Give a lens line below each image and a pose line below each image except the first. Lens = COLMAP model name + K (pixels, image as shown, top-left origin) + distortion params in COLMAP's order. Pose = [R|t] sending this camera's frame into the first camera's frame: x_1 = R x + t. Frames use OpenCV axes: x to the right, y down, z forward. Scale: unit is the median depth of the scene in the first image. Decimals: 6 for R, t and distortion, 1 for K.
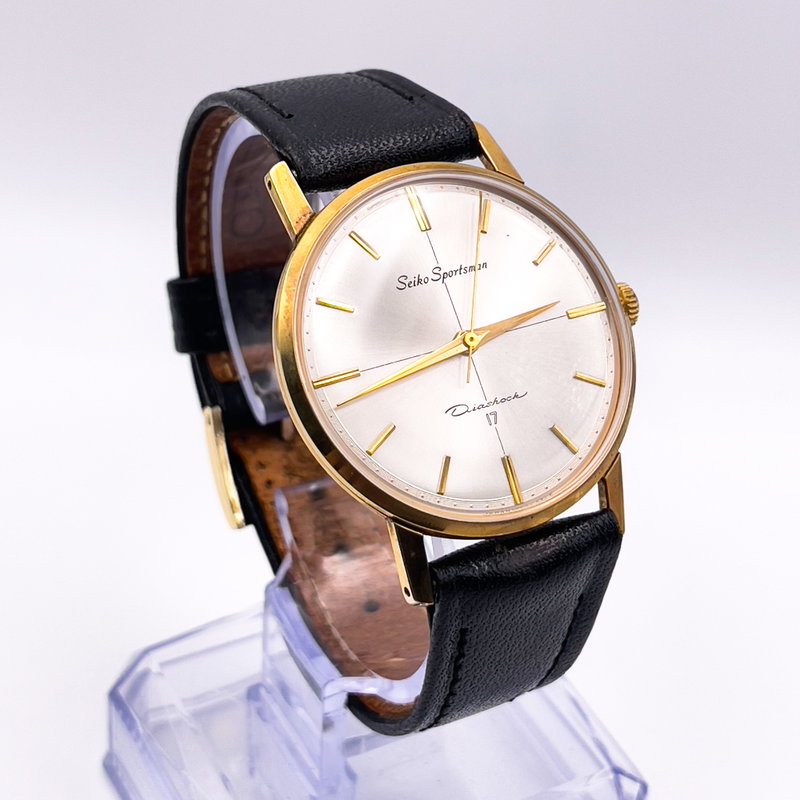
lens RADIAL K [[2168.7, 0, 400.1], [0, 2168.7, 399.6], [0, 0, 1]] dist [0.062413, 0.000000]
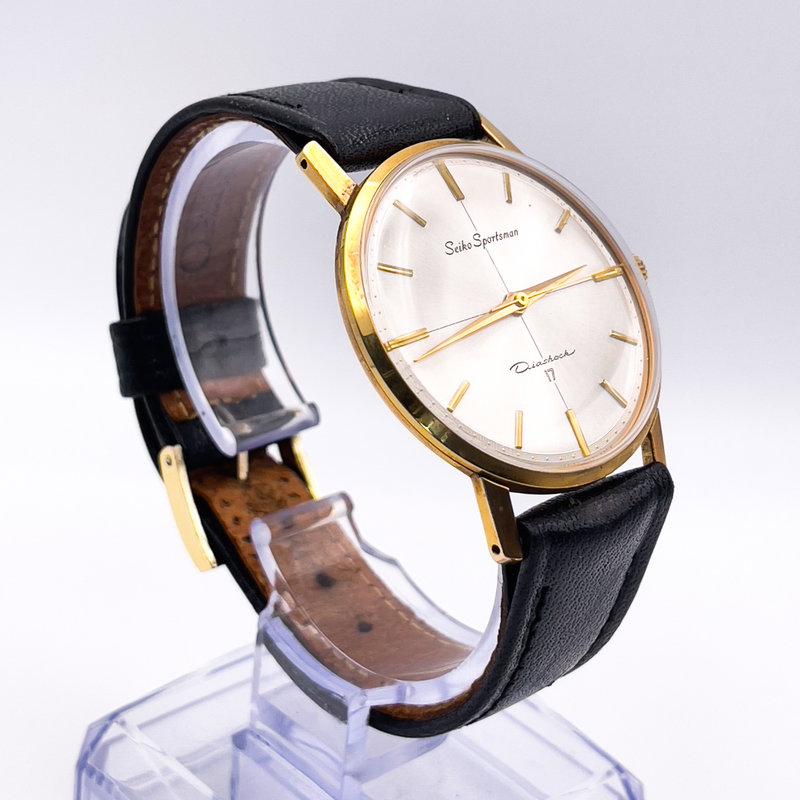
lens RADIAL K [[2168.7, 0, 397.6], [0, 2168.7, 402.6], [0, 0, 1]] dist [0.062413, 0.000000]
pose [[0.966059, -0.075406, 0.247070, -0.267598], [0.107333, 0.987148, -0.118397, 0.129035], [-0.234967, 0.140897, 0.961737, 0.047950]]
